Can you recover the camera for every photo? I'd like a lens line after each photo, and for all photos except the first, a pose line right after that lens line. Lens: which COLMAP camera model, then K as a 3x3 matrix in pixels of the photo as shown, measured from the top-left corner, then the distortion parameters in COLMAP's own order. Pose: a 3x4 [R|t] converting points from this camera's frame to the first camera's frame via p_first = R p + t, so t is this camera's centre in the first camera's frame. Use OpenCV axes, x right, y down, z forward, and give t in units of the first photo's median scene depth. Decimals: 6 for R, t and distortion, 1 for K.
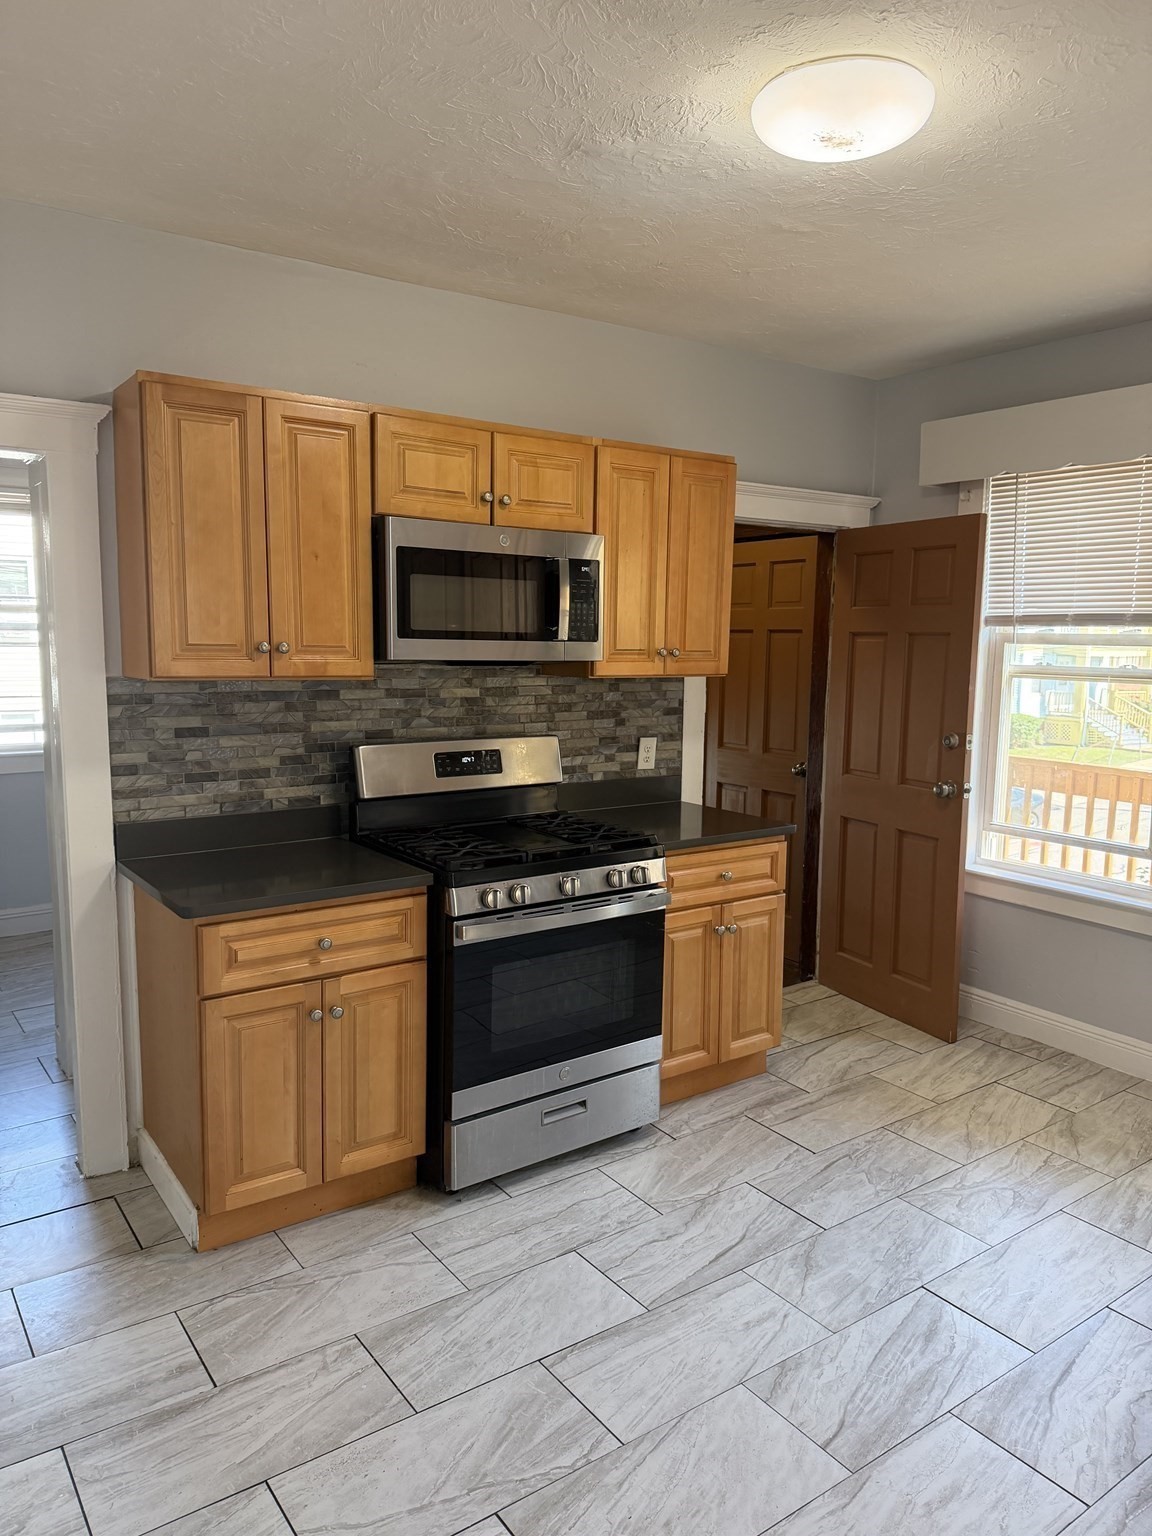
lens RADIAL K [[1073.0, 0, 576.0], [0, 1073.0, 768.0], [0, 0, 1]] dist [0.060977, -0.094531]
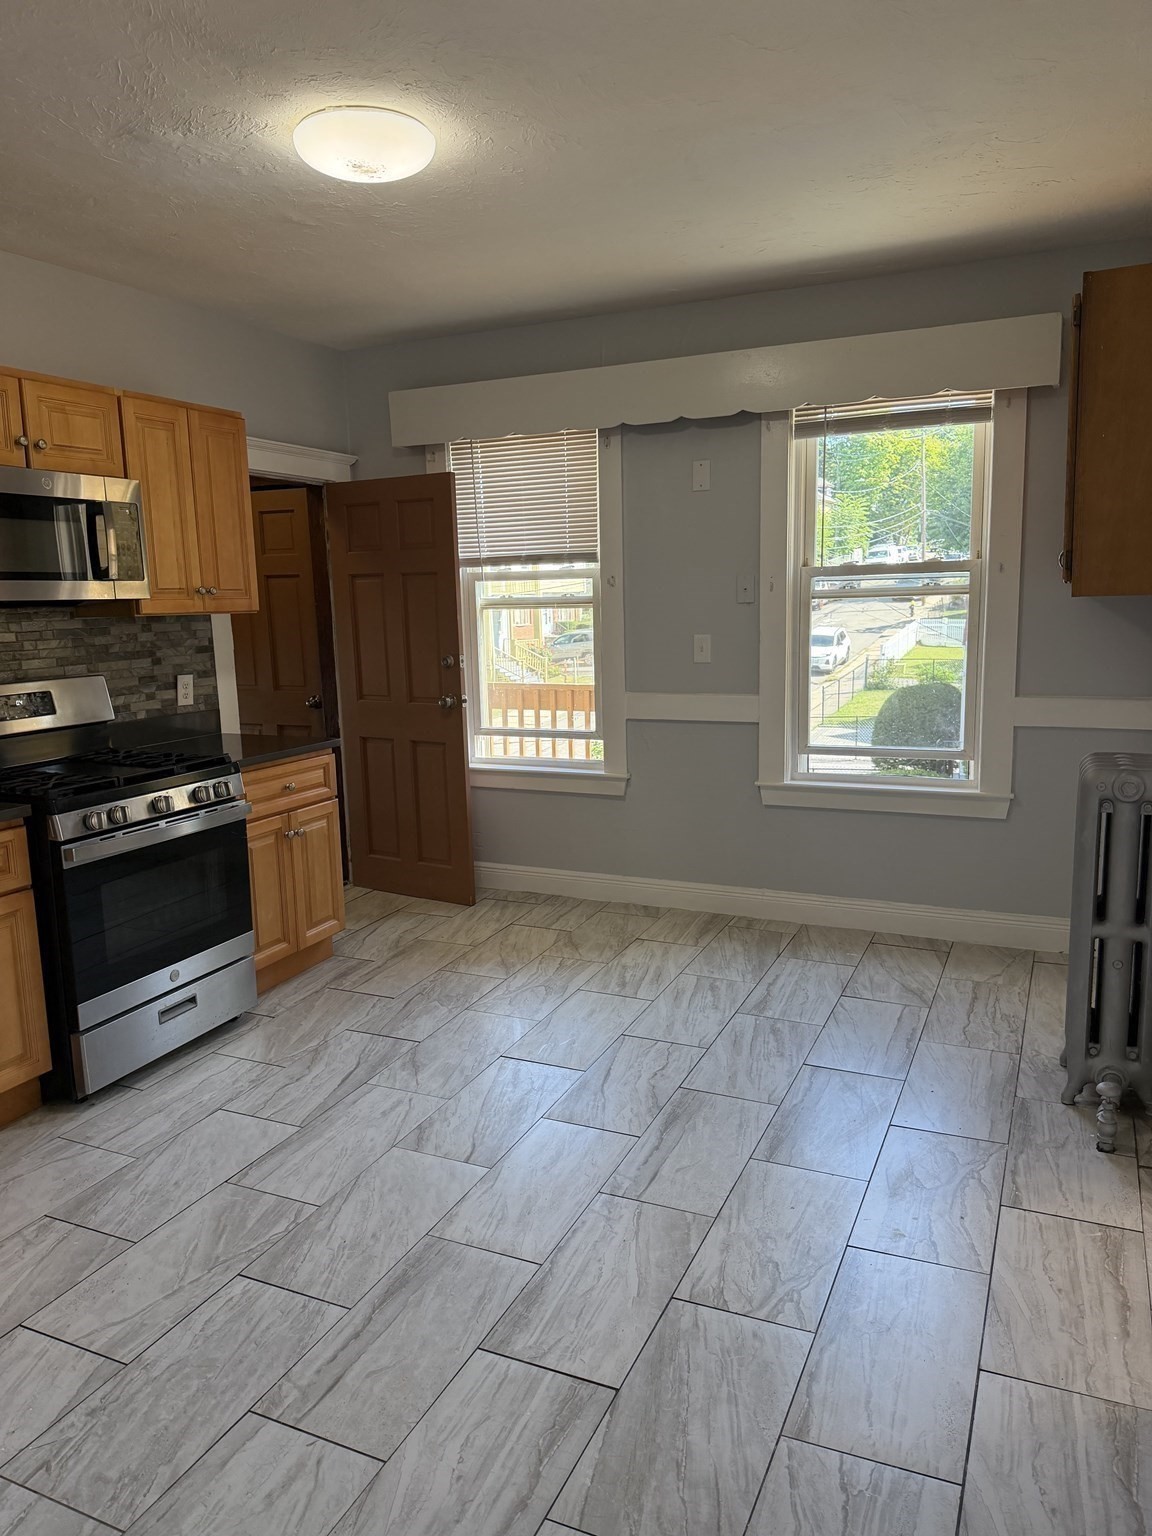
lens RADIAL K [[1071.5, 0, 576.0], [0, 1071.5, 768.0], [0, 0, 1]] dist [0.098643, -0.186603]
pose [[0.864547, -0.111990, 0.489915, -0.170805], [0.095338, 0.993700, 0.058909, 0.047131], [-0.493426, -0.004222, 0.869777, -0.159494]]
